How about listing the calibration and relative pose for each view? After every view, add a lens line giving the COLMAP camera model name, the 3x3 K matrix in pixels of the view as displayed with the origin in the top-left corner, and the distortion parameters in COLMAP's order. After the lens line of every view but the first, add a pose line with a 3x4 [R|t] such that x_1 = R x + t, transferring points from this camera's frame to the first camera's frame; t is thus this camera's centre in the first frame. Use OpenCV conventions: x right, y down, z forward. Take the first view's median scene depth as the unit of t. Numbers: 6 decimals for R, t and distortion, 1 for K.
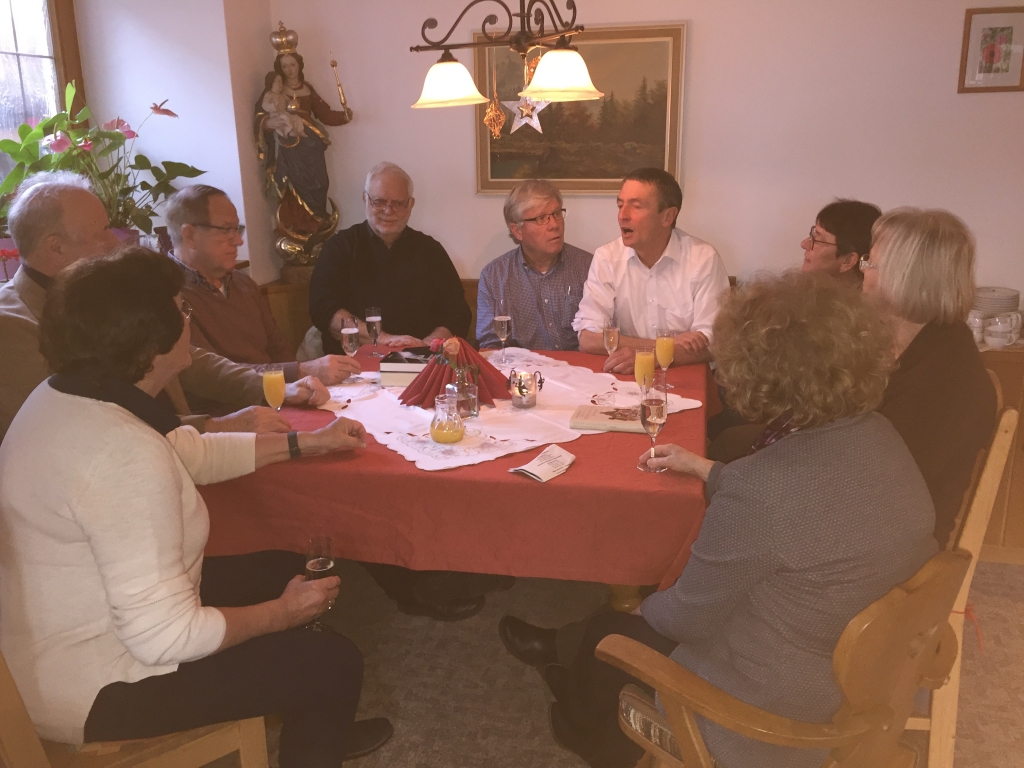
lens RADIAL K [[856.6, 0, 514.7], [0, 856.6, 387.0], [0, 0, 1]] dist [0.070572, -0.085040]
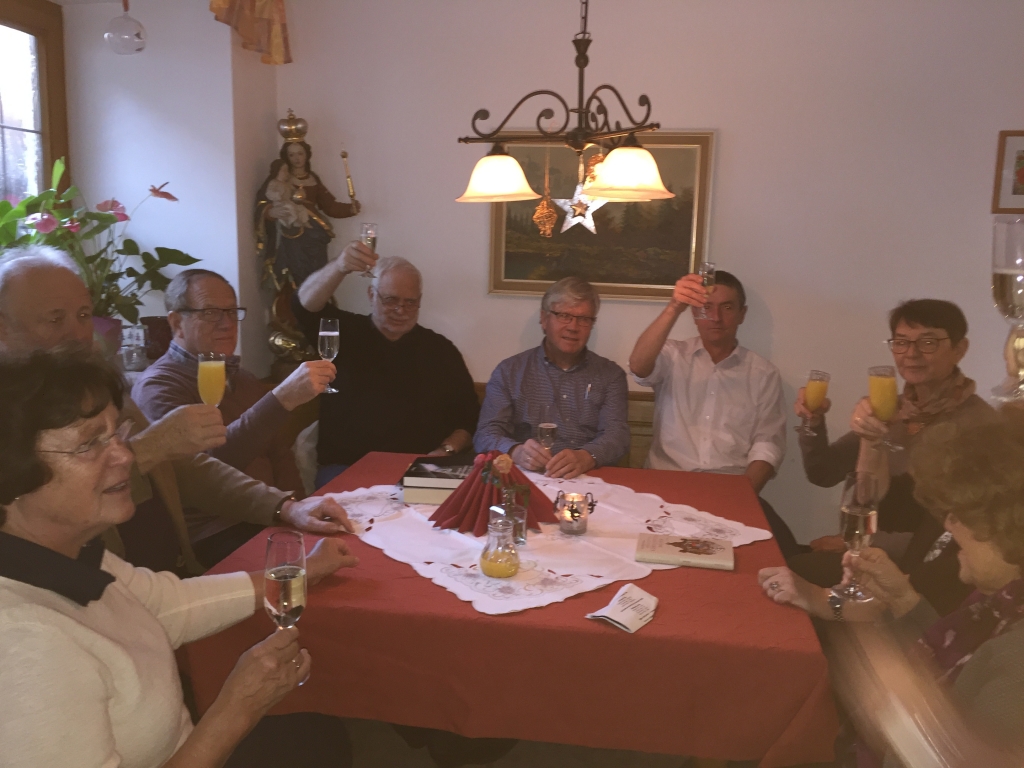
lens RADIAL K [[856.6, 0, 507.2], [0, 856.6, 388.9], [0, 0, 1]] dist [0.070572, -0.085040]
pose [[0.997408, 0.031392, 0.064741, -0.108584], [-0.024028, 0.993469, -0.111542, -0.021693], [-0.067820, 0.109697, 0.991649, 0.099639]]
